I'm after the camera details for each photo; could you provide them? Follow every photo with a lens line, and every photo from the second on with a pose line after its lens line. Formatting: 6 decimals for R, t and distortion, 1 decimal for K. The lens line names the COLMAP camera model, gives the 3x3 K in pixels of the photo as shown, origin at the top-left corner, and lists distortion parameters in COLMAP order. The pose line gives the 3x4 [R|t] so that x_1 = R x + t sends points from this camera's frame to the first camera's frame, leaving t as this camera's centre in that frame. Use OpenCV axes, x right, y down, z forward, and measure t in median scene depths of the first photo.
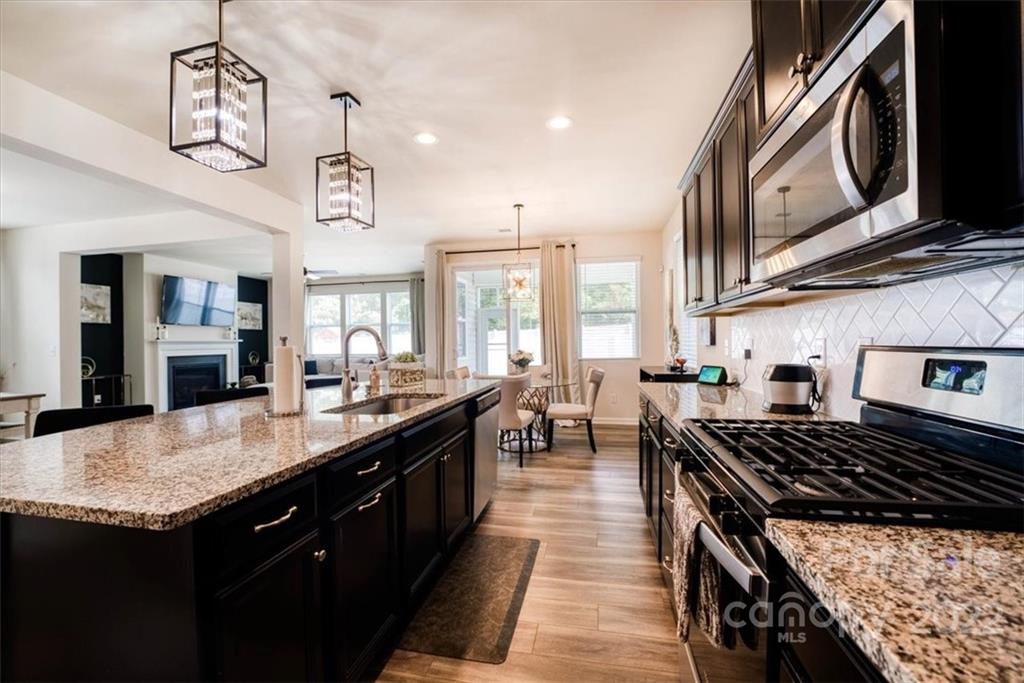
lens RADIAL K [[415.3, 0, 513.6], [0, 415.3, 344.3], [0, 0, 1]] dist [-0.028985, 0.003016]
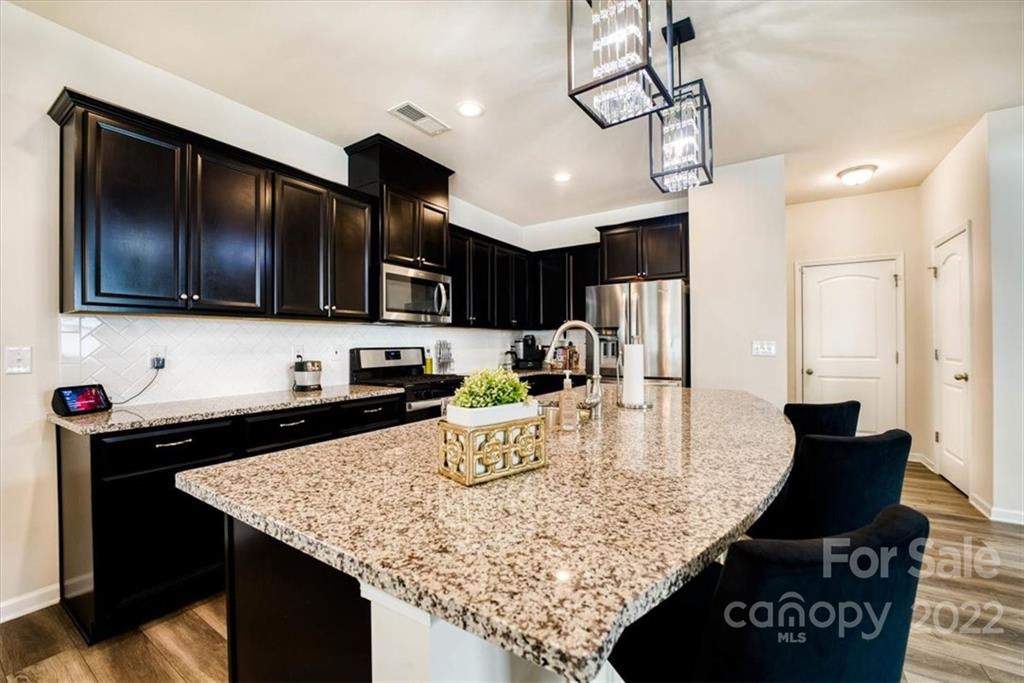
lens RADIAL K [[421.6, 0, 510.8], [0, 421.6, 329.5], [0, 0, 1]] dist [0.000356, 0.000215]
pose [[-0.932863, 0.025259, 0.359344, -0.176027], [0.014683, 0.999376, -0.032130, -0.002578], [-0.359931, -0.024696, -0.932652, 0.595075]]
